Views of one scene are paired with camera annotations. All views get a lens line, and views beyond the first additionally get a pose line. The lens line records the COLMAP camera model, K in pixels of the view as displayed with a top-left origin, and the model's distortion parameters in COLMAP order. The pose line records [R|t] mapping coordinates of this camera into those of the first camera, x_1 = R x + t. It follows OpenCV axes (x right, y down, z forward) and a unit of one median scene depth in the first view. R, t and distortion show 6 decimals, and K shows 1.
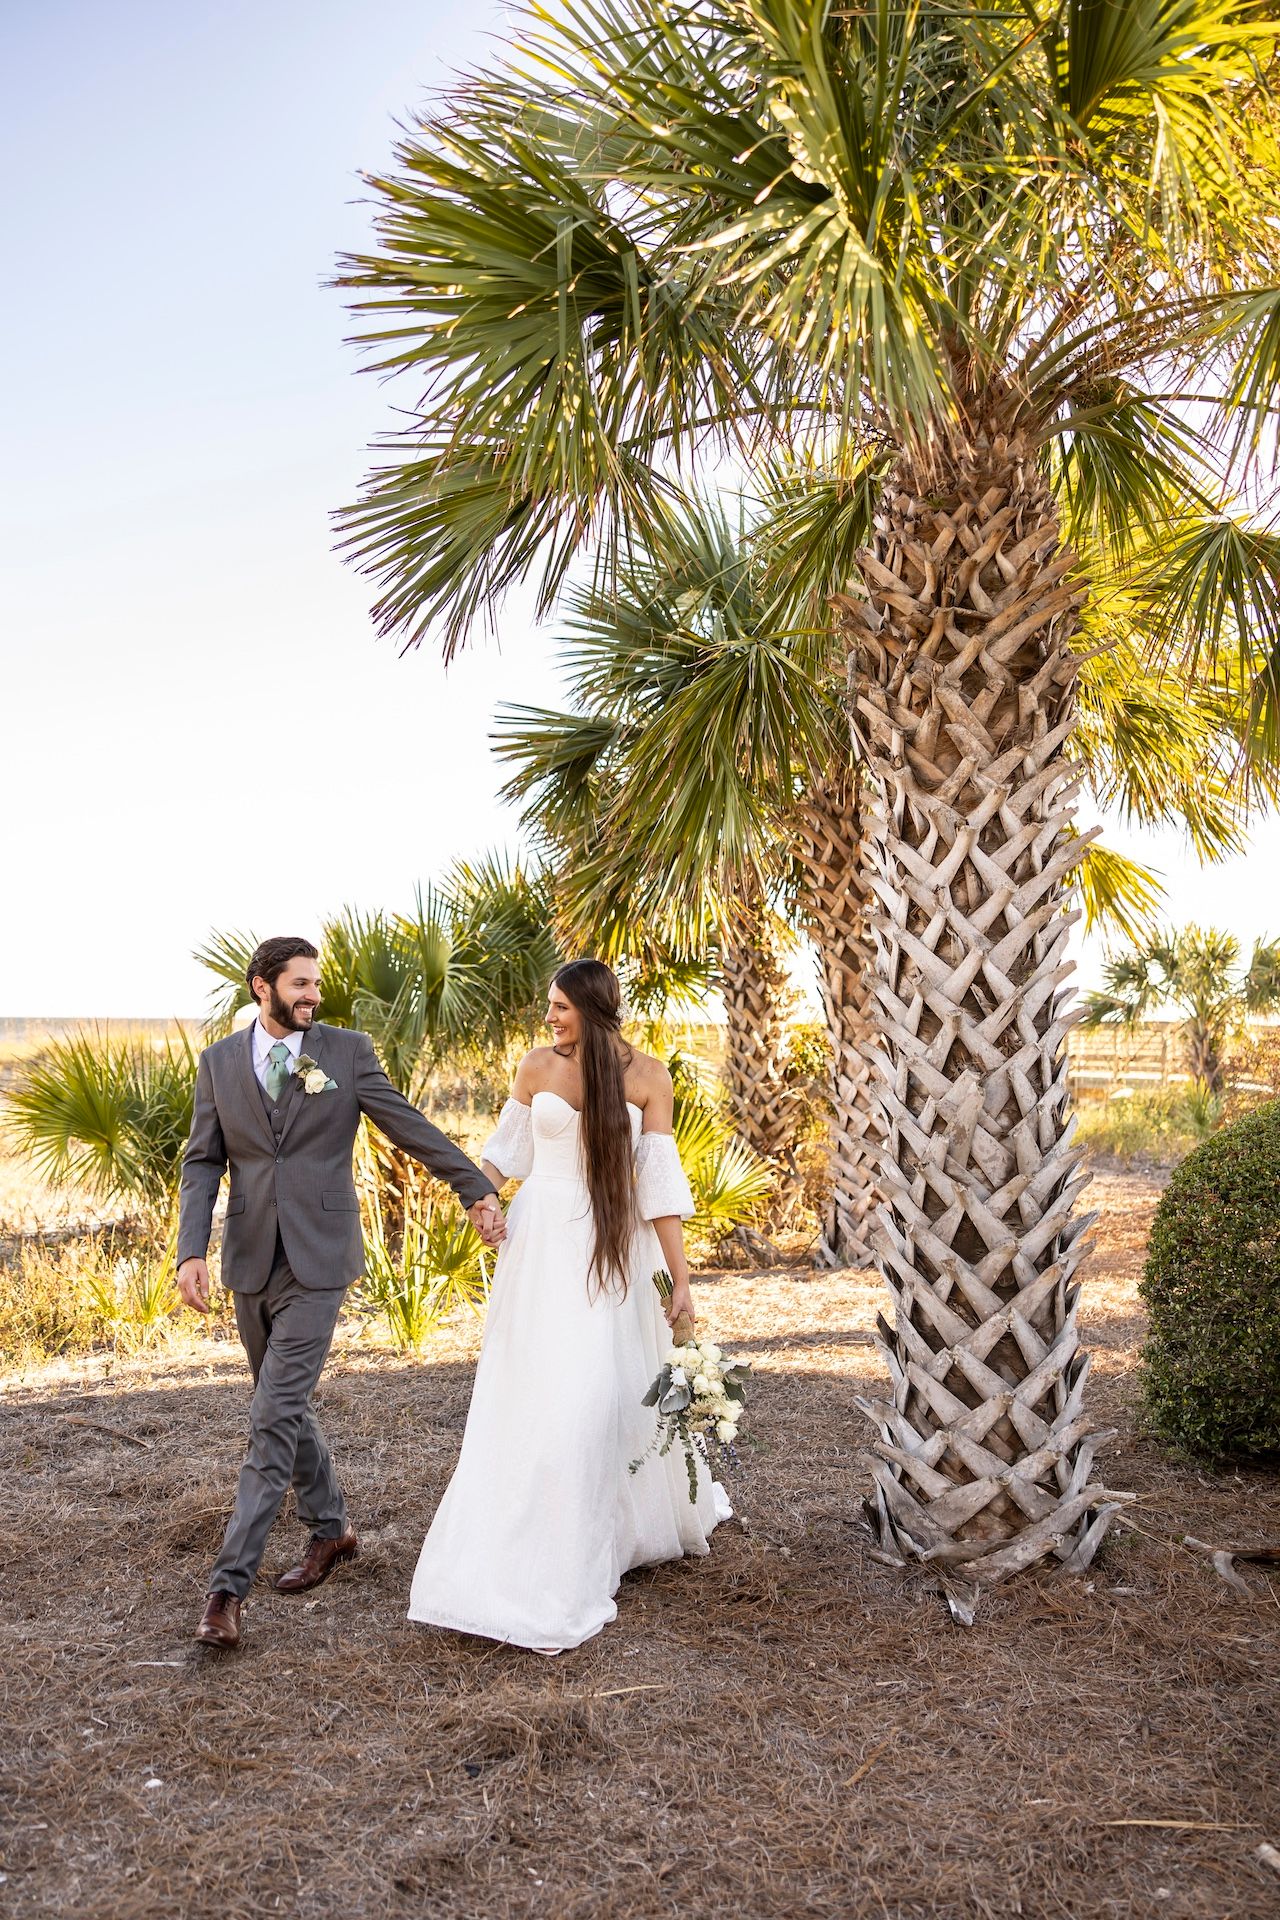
lens RADIAL K [[1582.8, 0, 631.7], [0, 1582.8, 944.4], [0, 0, 1]] dist [0.012930, -0.009997]
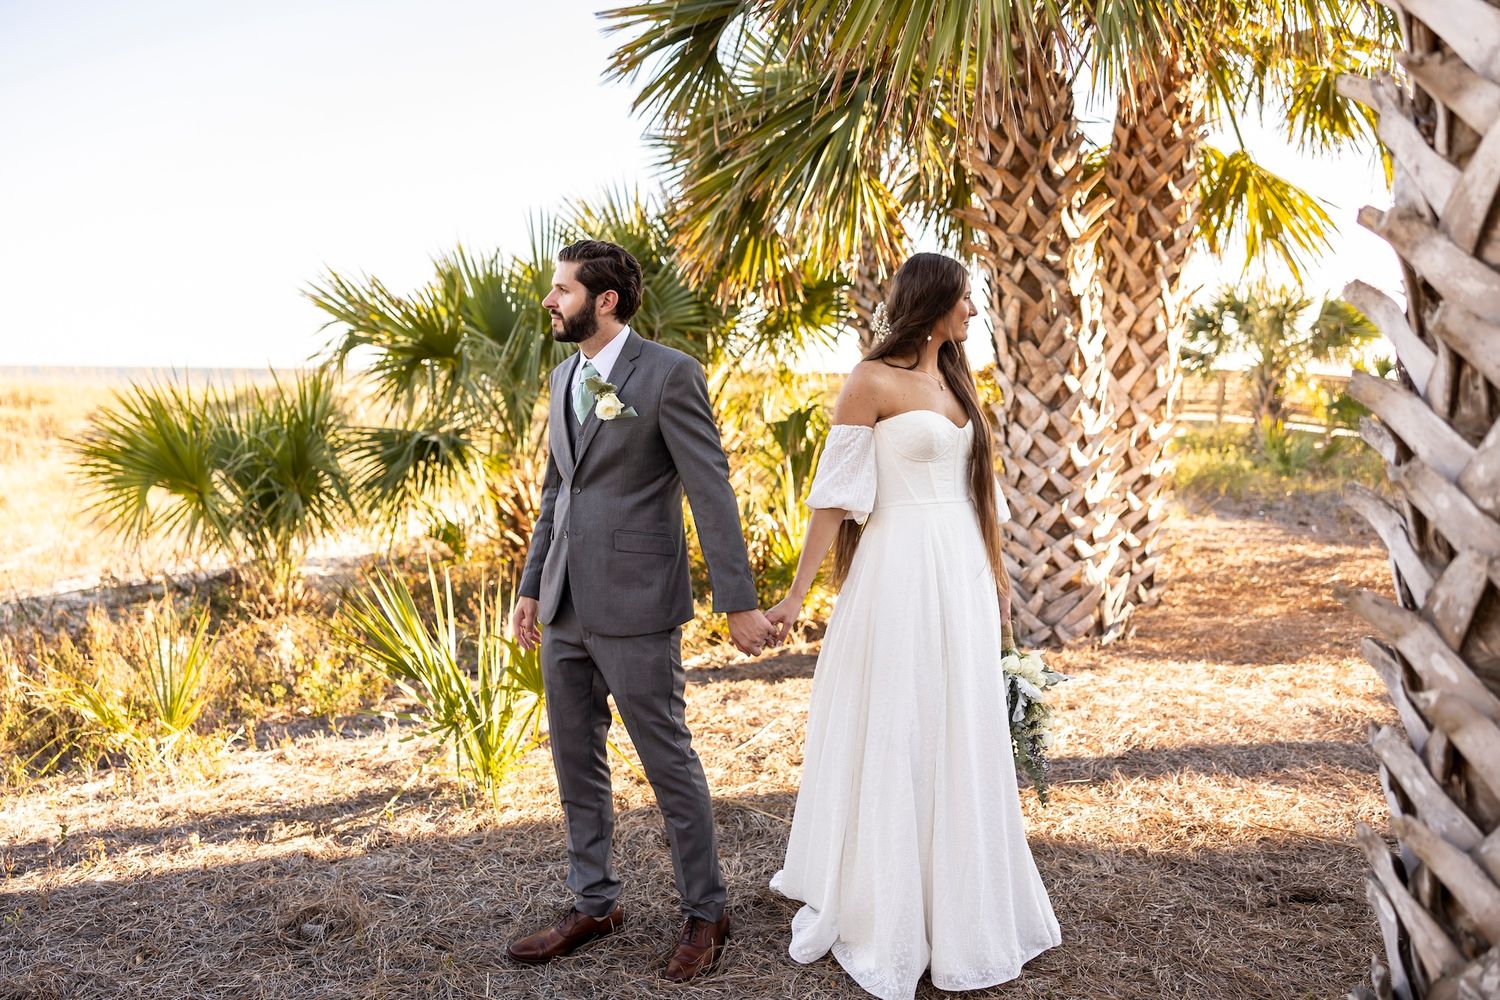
lens RADIAL K [[1236.6, 0, 739.2], [0, 1236.6, 477.2], [0, 0, 1]] dist [0.012930, -0.009997]
pose [[1.000000, -0.000246, -0.000291, -0.015348], [0.000283, 0.991204, 0.132339, 0.022633], [0.000256, -0.132339, 0.991204, 0.326252]]
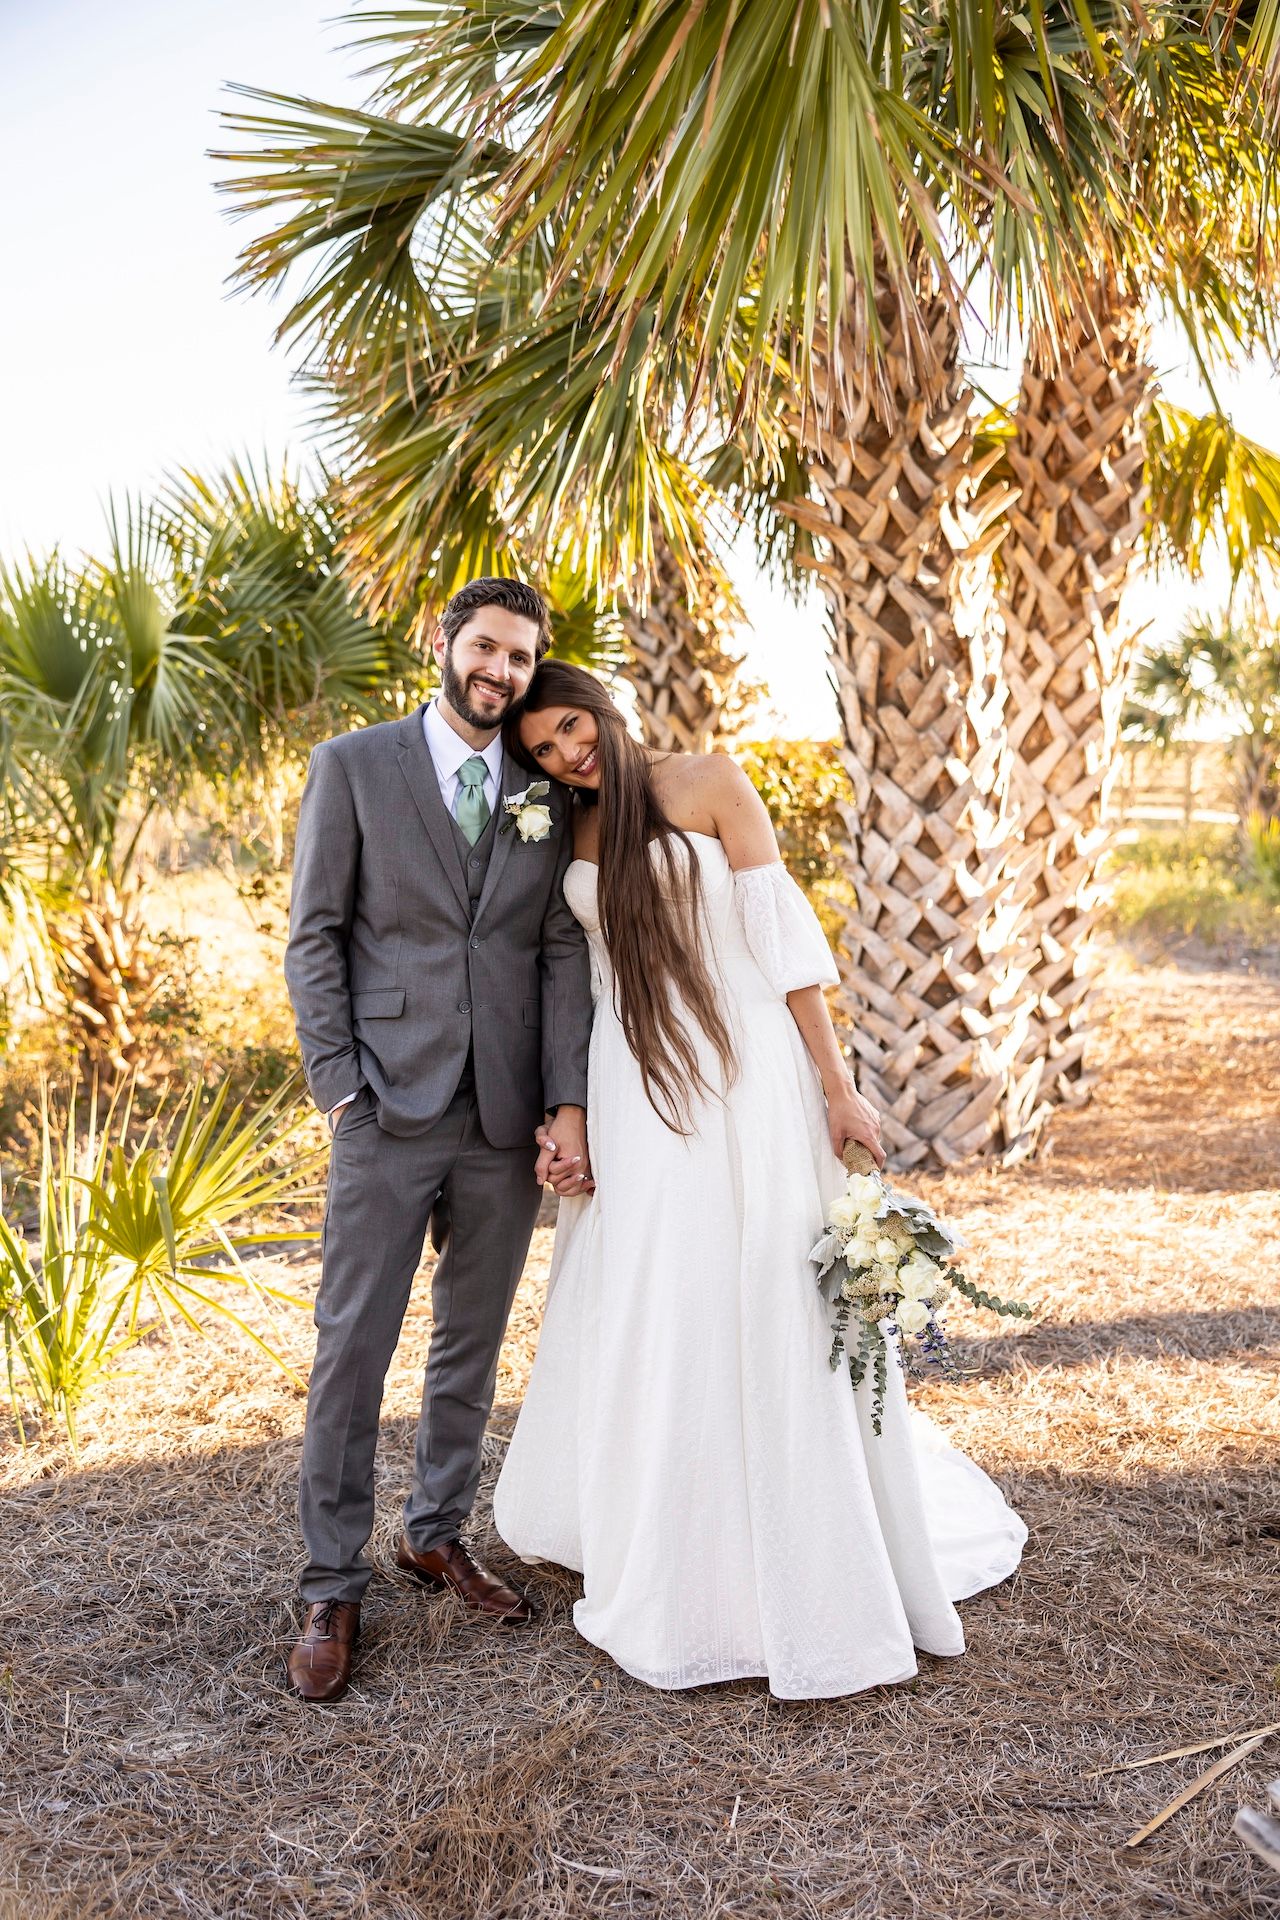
lens RADIAL K [[1967.0, 0, 641.1], [0, 1967.0, 945.5], [0, 0, 1]] dist [-0.000042, 0.000000]
pose [[0.995369, -0.008596, 0.095738, -0.014928], [-0.006021, 0.988462, 0.151350, 0.017356], [-0.095934, -0.151226, 0.983833, 0.311014]]
